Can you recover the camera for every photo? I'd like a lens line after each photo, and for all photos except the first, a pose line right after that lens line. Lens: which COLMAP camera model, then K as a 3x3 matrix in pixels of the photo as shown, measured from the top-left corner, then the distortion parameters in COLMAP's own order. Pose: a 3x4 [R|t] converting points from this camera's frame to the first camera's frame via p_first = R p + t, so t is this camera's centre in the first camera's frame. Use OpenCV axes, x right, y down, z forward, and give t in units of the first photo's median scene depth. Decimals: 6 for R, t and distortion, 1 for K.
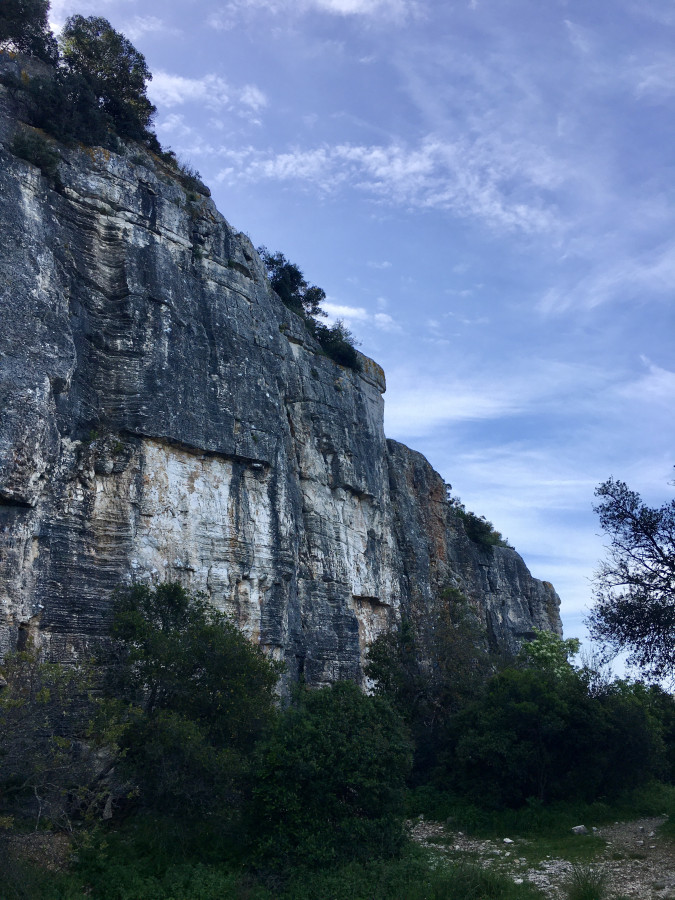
lens RADIAL K [[774.8, 0, 342.9], [0, 774.8, 445.0], [0, 0, 1]] dist [0.085669, -0.123892]
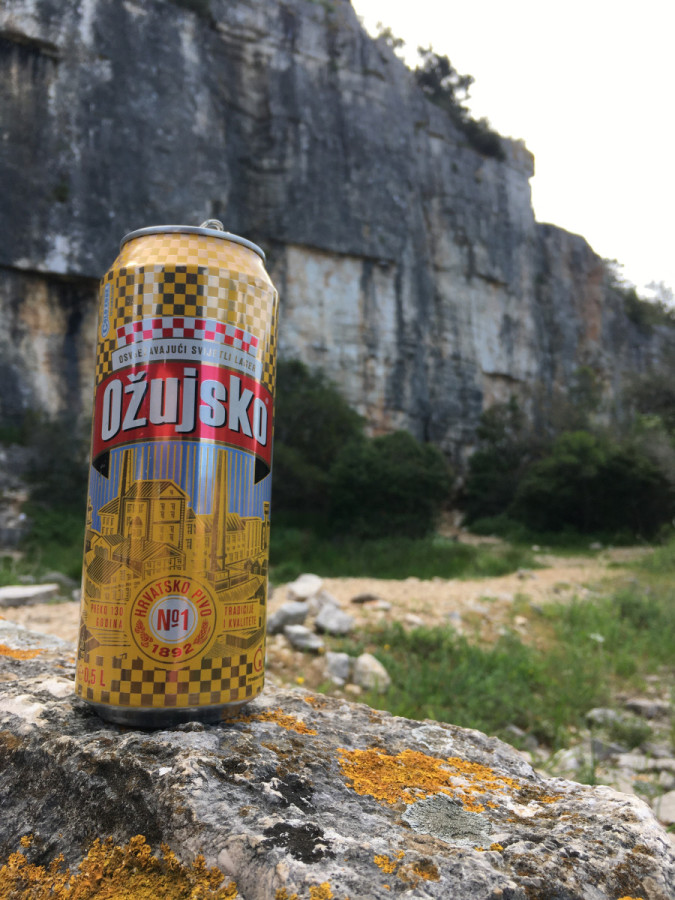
lens RADIAL K [[770.0, 0, 337.5], [0, 770.0, 450.0], [0, 0, 1]] dist [0.081856, -0.161386]
pose [[0.962443, 0.046728, -0.267433, 0.148577], [0.032699, 0.957952, 0.285058, -0.038123], [0.269508, -0.283097, 0.920446, -0.190085]]
